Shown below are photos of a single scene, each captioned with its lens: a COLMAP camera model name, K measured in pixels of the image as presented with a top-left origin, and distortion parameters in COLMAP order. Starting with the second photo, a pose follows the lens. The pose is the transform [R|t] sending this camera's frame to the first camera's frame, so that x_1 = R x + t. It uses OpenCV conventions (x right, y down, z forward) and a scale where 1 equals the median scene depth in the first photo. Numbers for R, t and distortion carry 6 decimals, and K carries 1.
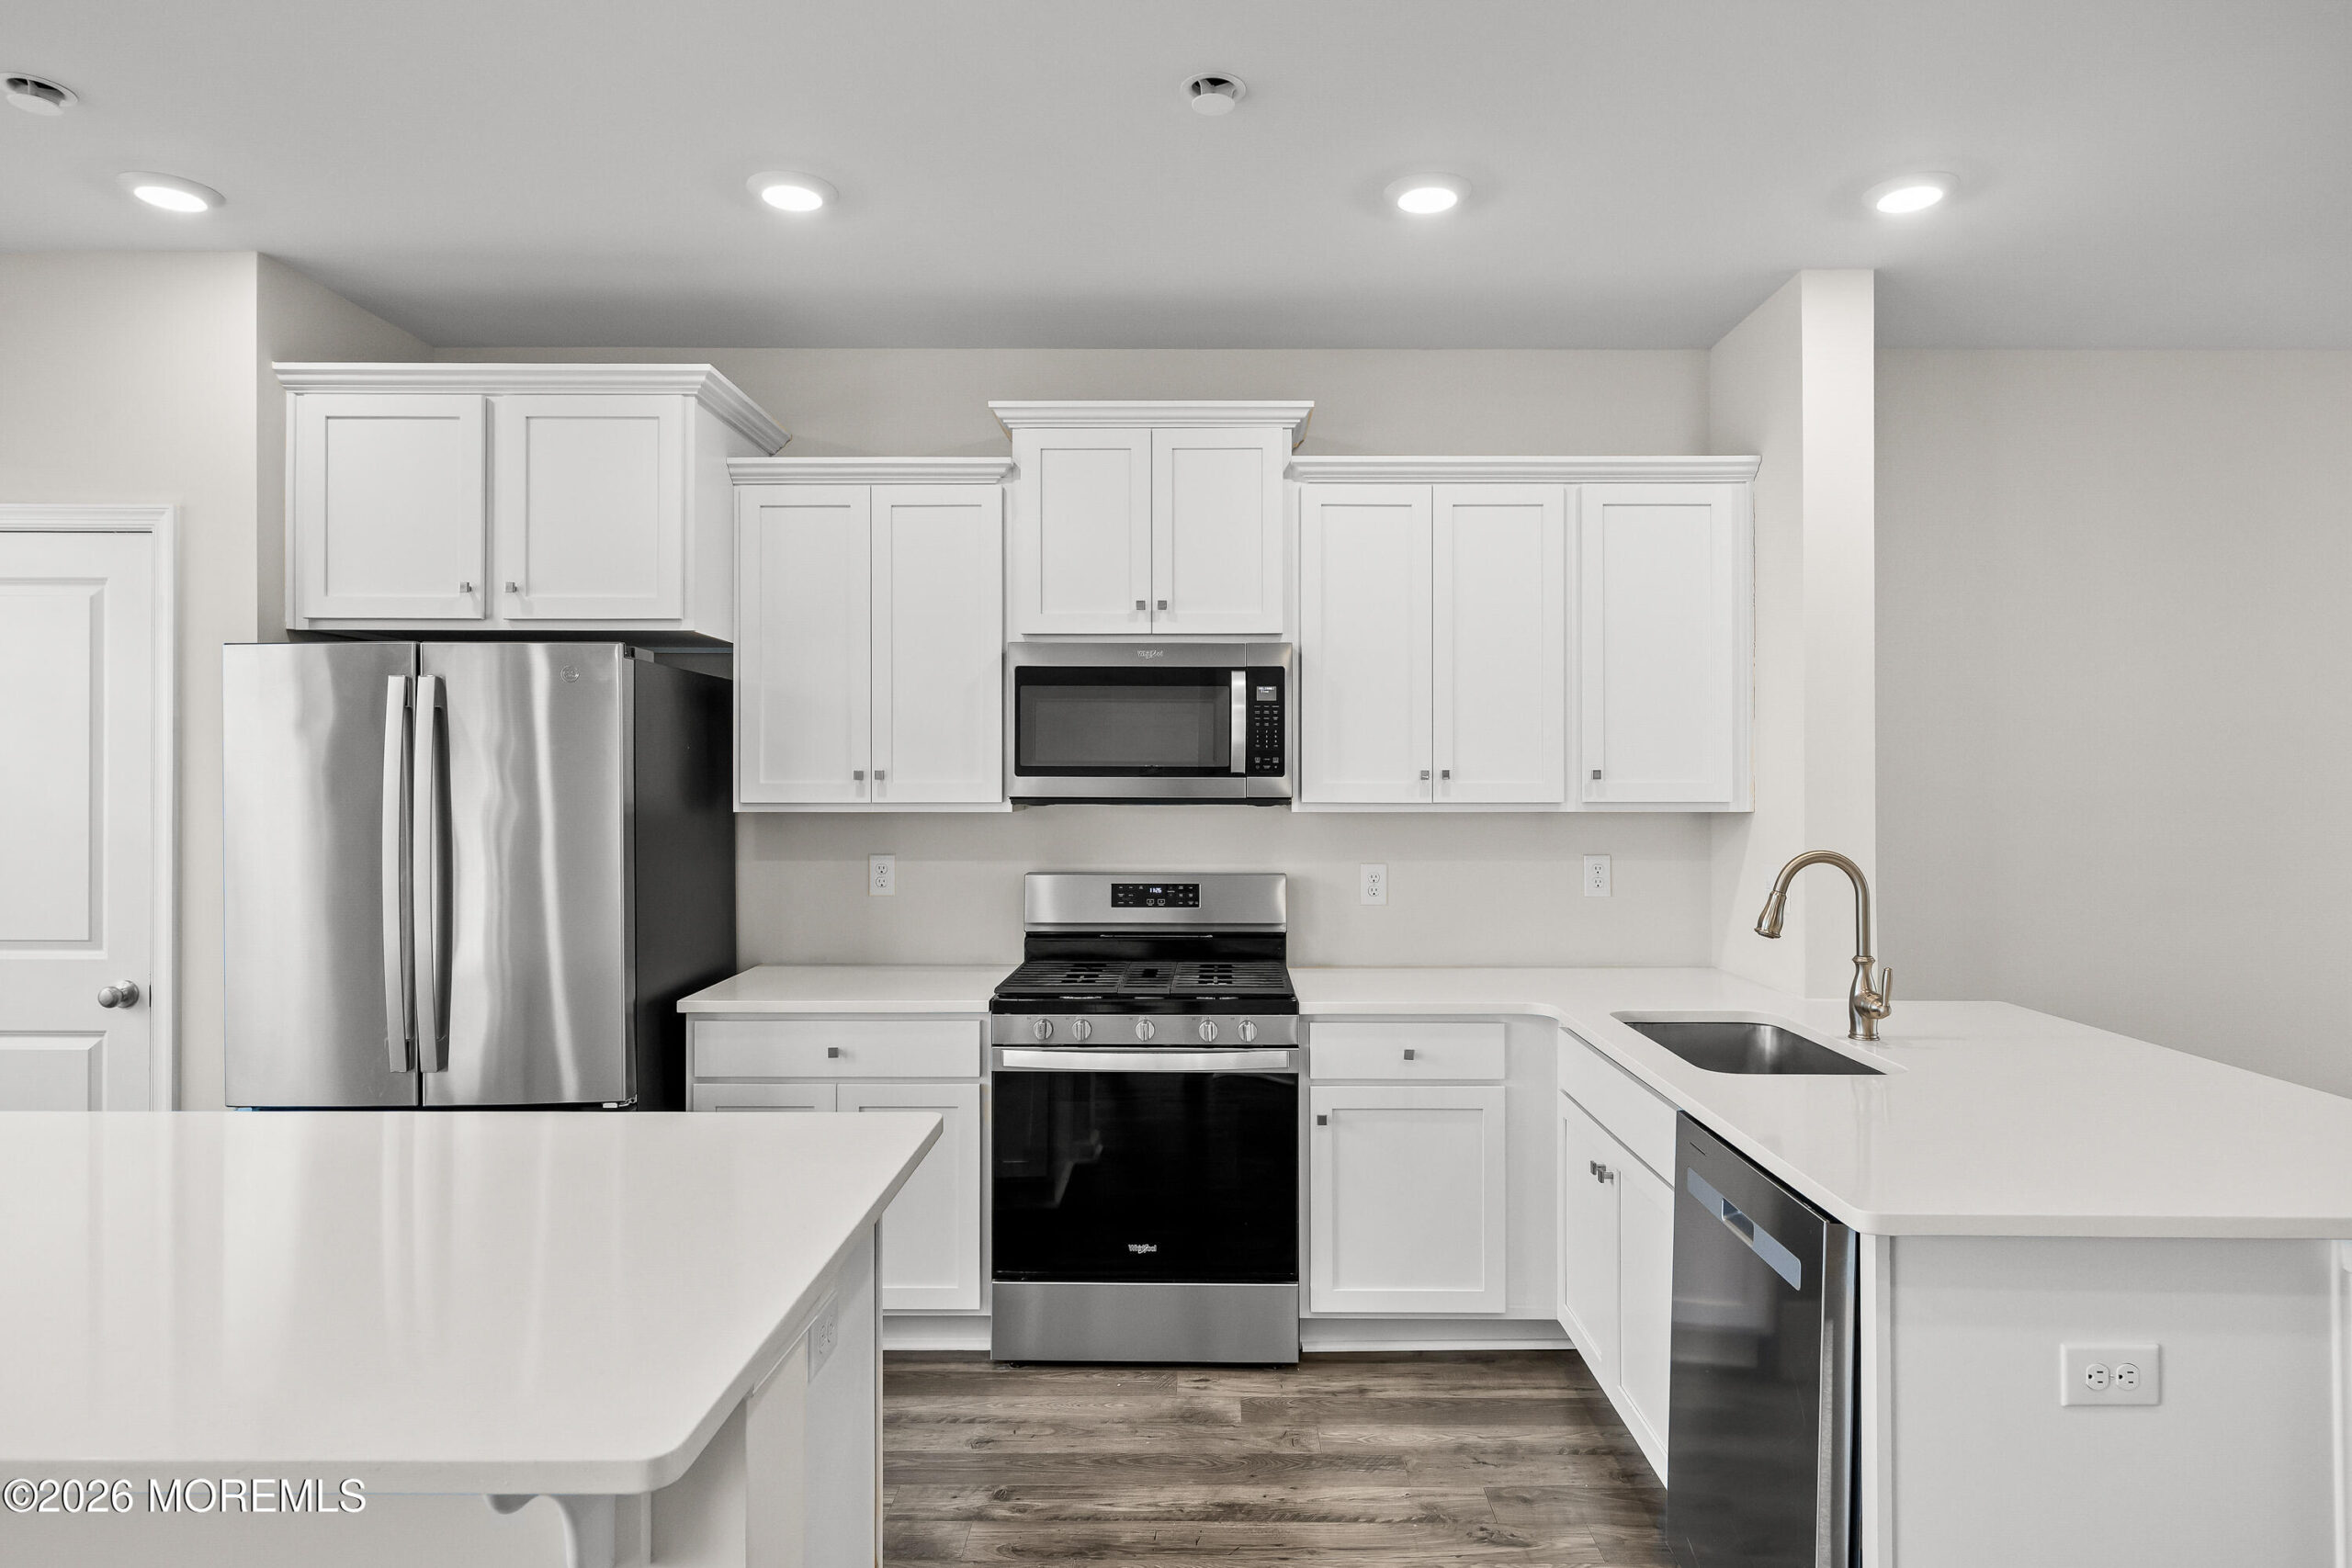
lens RADIAL K [[1351.4, 0, 1188.2], [0, 1351.4, 777.3], [0, 0, 1]] dist [0.000167, 0.001605]
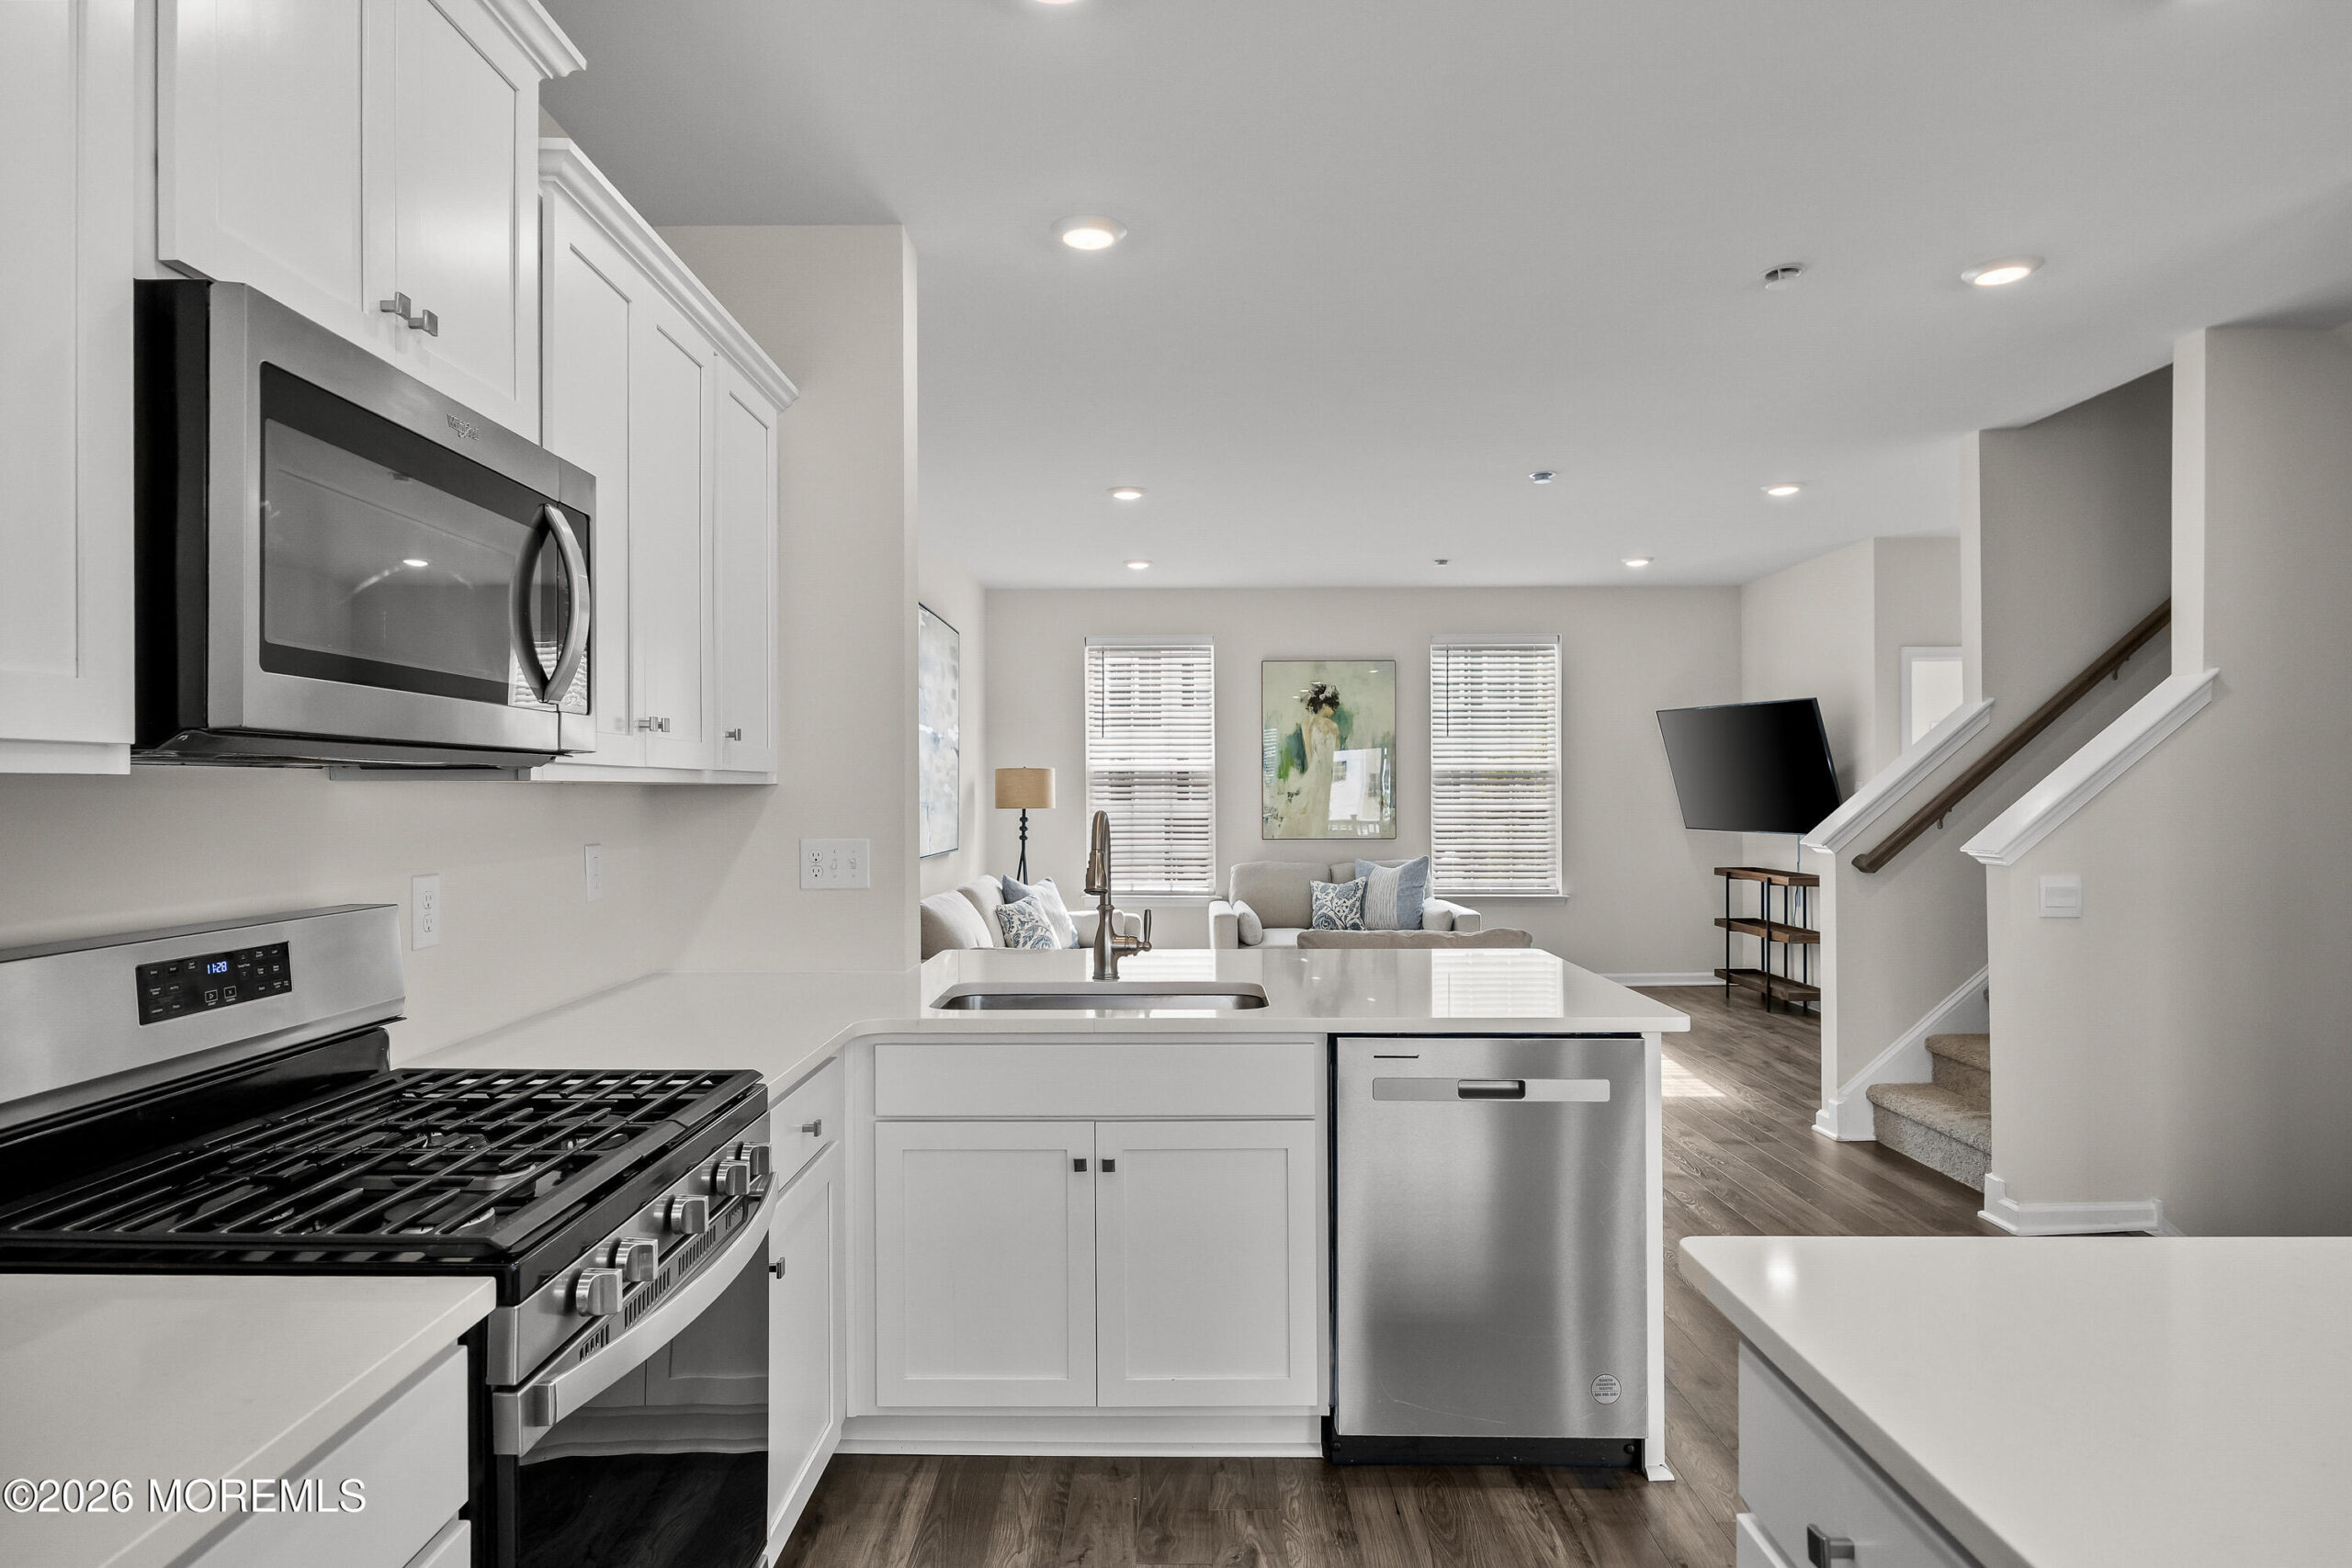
lens RADIAL K [[1330.3, 0, 1168.0], [0, 1330.3, 789.3], [0, 0, 1]] dist [0.015065, 0.000969]
pose [[-0.008716, 0.000301, 0.999962, -0.501835], [-0.002007, 0.999998, -0.000319, 0.031142], [-0.999960, -0.002010, -0.008716, 0.798160]]
